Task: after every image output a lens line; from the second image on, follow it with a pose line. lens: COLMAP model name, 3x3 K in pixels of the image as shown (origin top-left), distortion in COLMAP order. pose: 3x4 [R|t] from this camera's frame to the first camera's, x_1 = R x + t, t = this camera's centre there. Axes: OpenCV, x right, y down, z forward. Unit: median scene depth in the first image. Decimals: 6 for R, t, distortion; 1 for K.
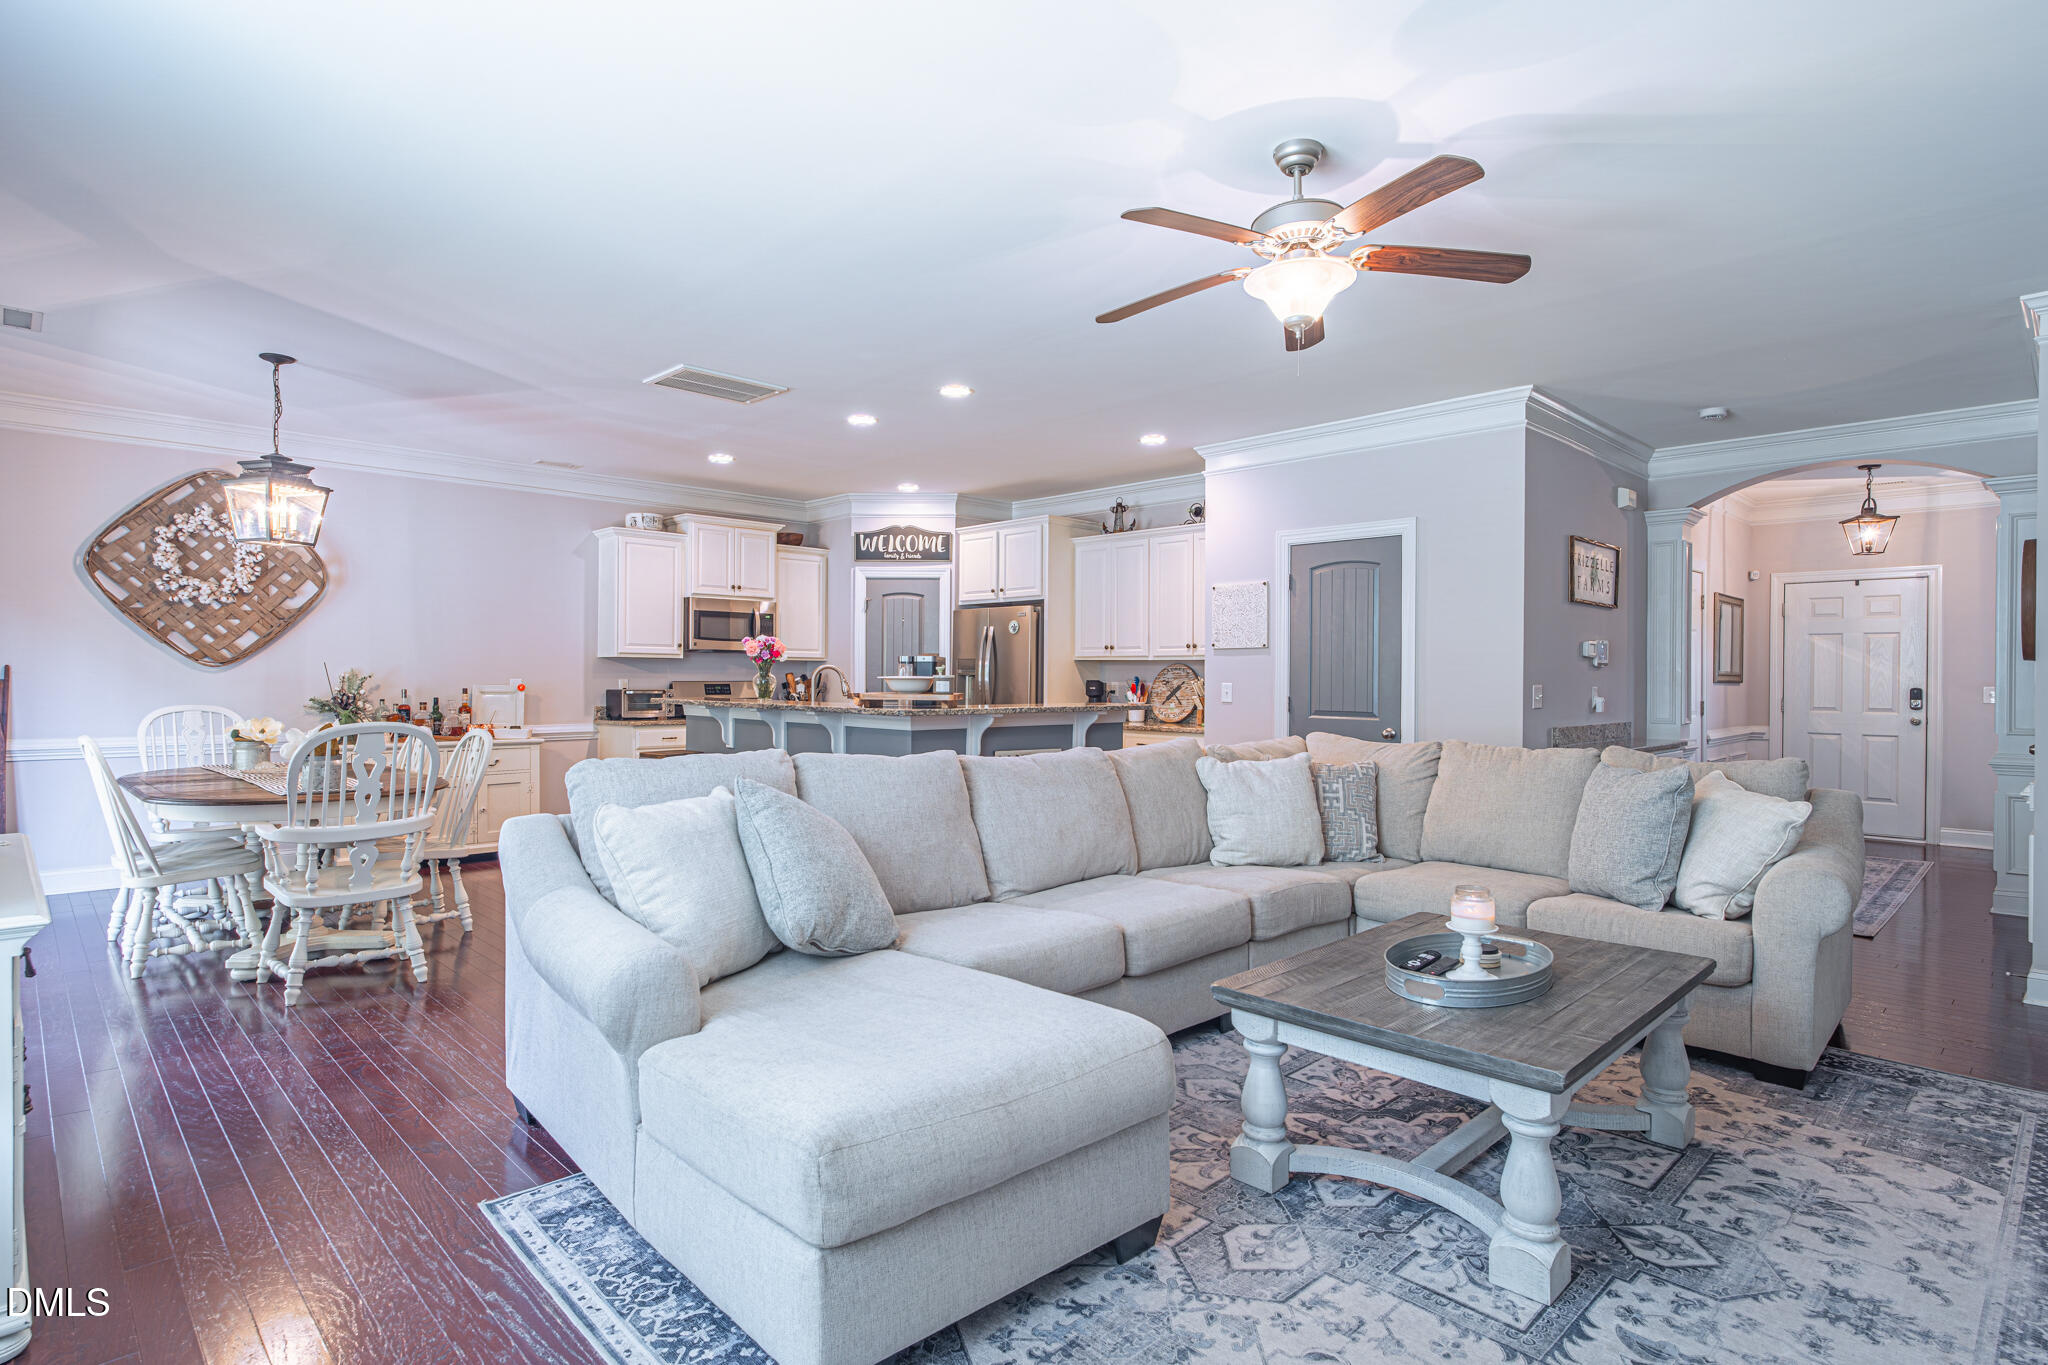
lens RADIAL K [[1048.4, 0, 1020.2], [0, 1048.4, 678.6], [0, 0, 1]] dist [0.000038, 0.000829]
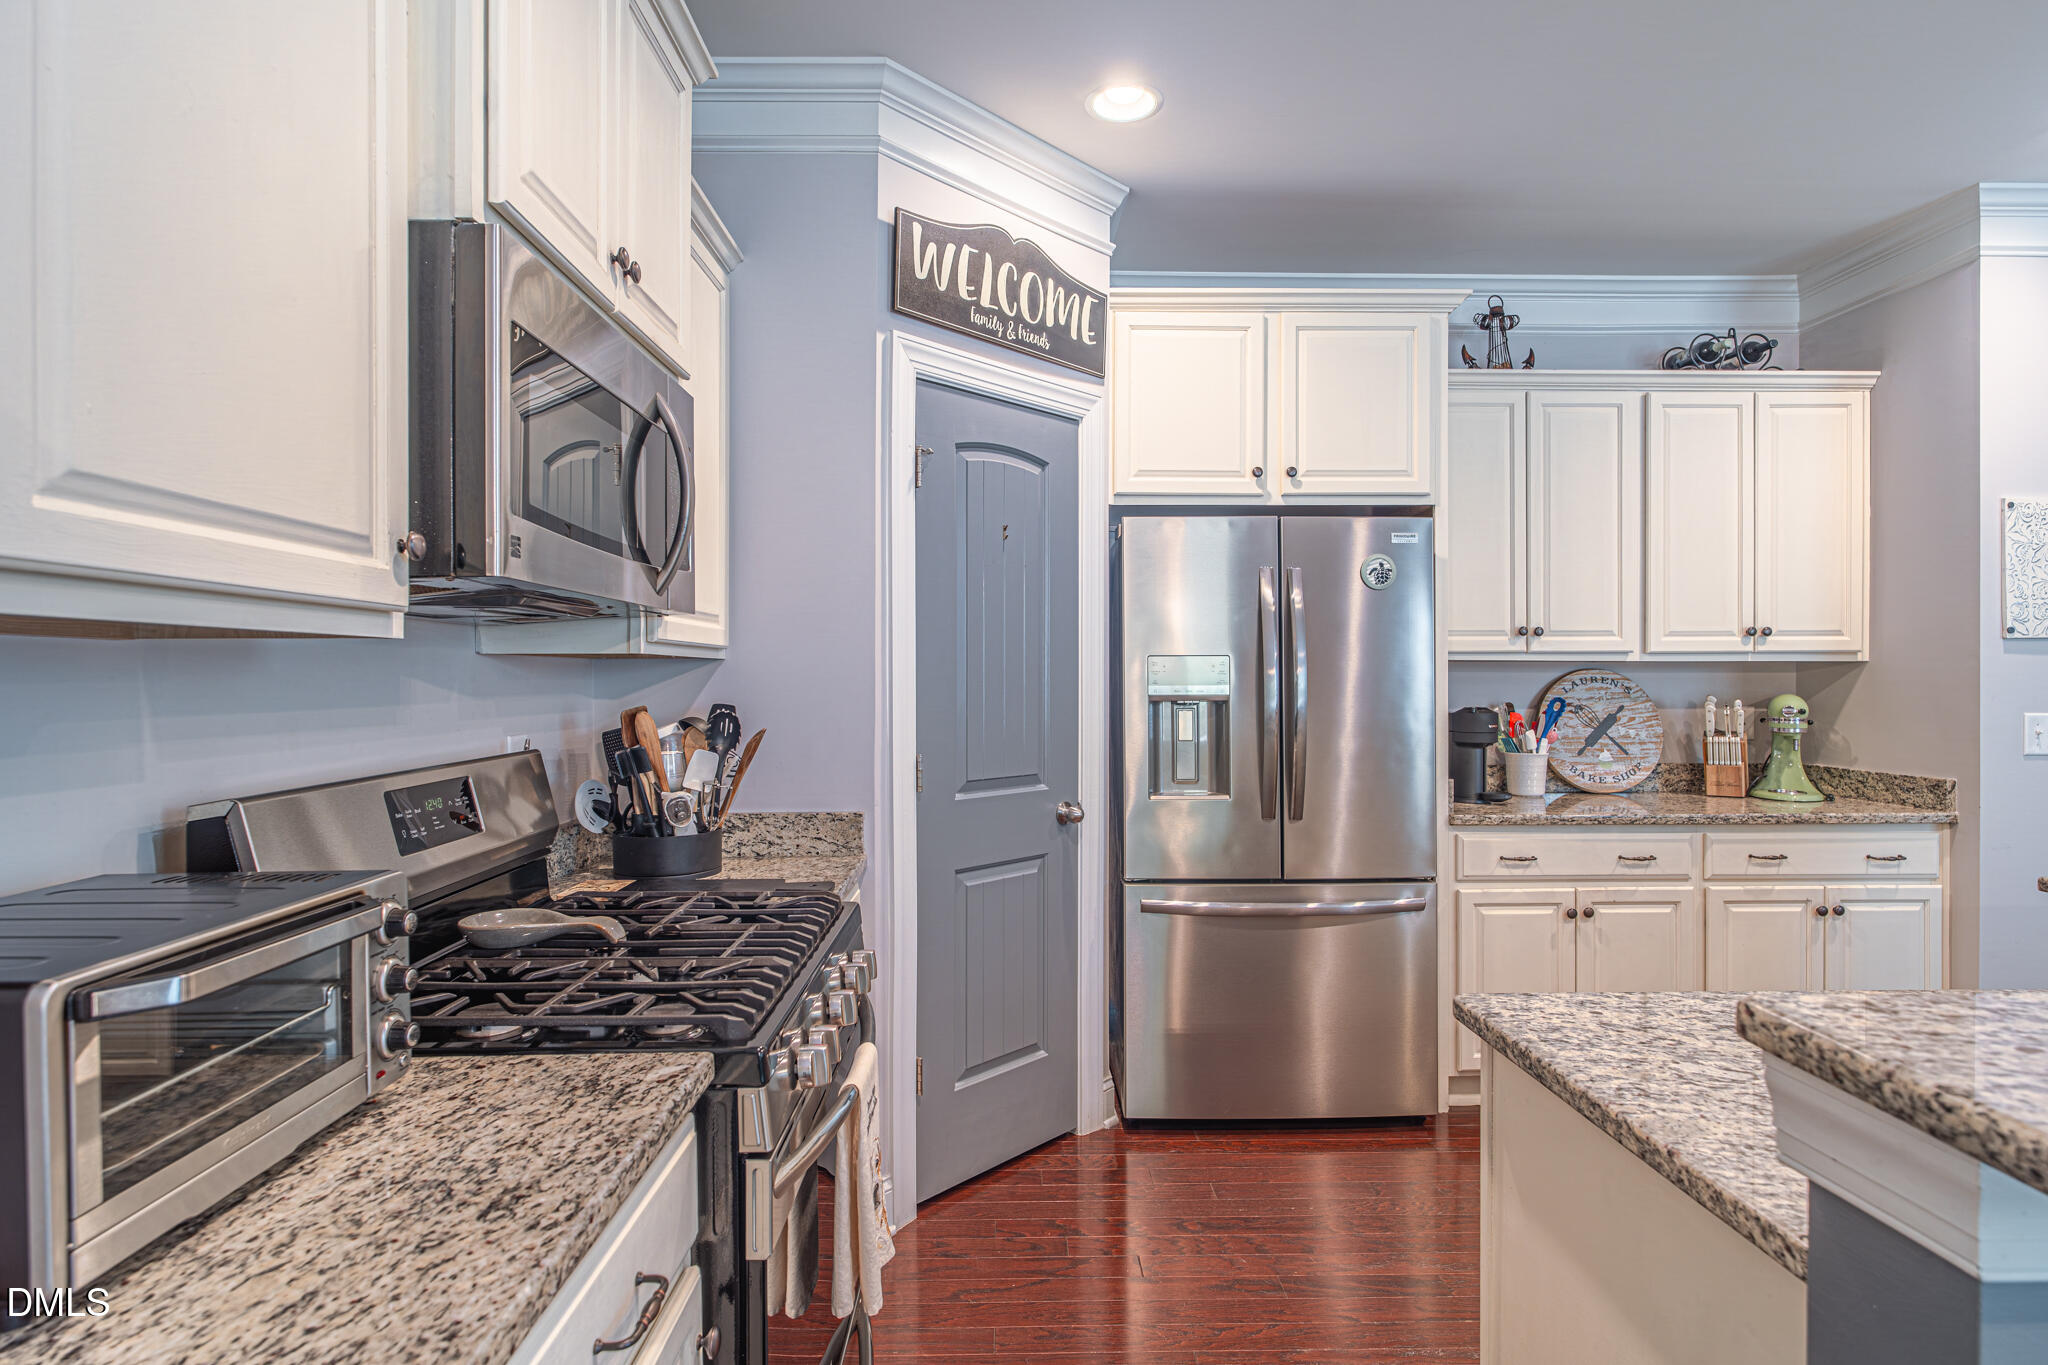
lens RADIAL K [[1048.4, 0, 1019.6], [0, 1048.4, 679.3], [0, 0, 1]] dist [0.000038, 0.000829]
pose [[0.689287, -0.008168, 0.724442, -0.367200], [0.012477, 0.999922, -0.000597, -0.011708], [-0.724381, 0.009450, 0.689335, 0.838570]]
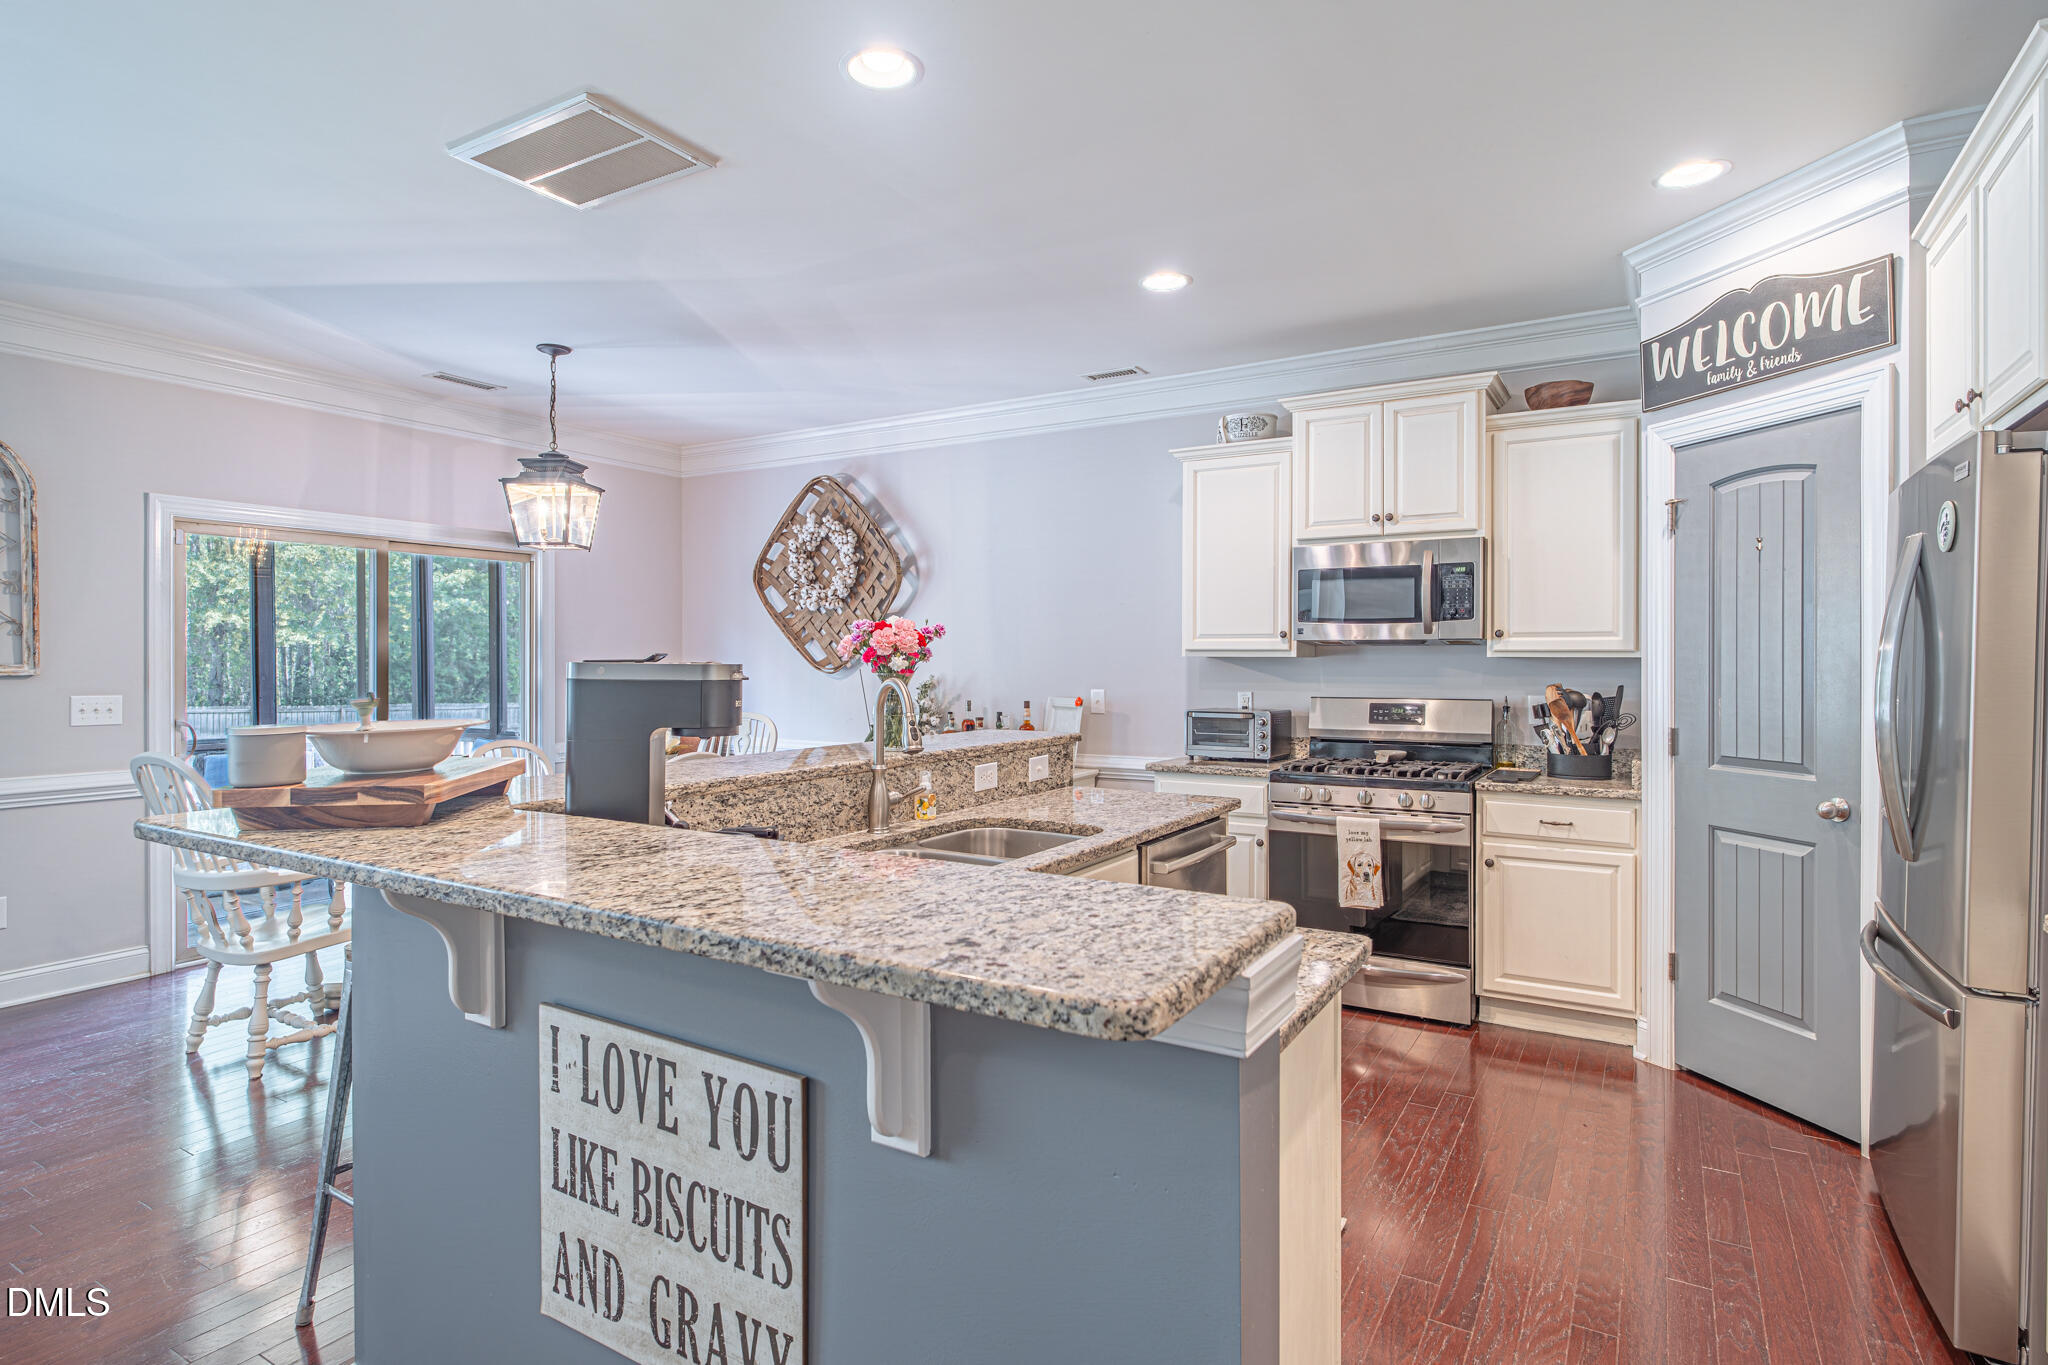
lens RADIAL K [[1048.4, 0, 1029.4], [0, 1048.4, 677.9], [0, 0, 1]] dist [0.000038, 0.000829]
pose [[0.263345, 0.010273, -0.964647, 0.187509], [0.000125, 0.999943, 0.010683, -0.014326], [0.964702, -0.002934, 0.263329, 0.711397]]
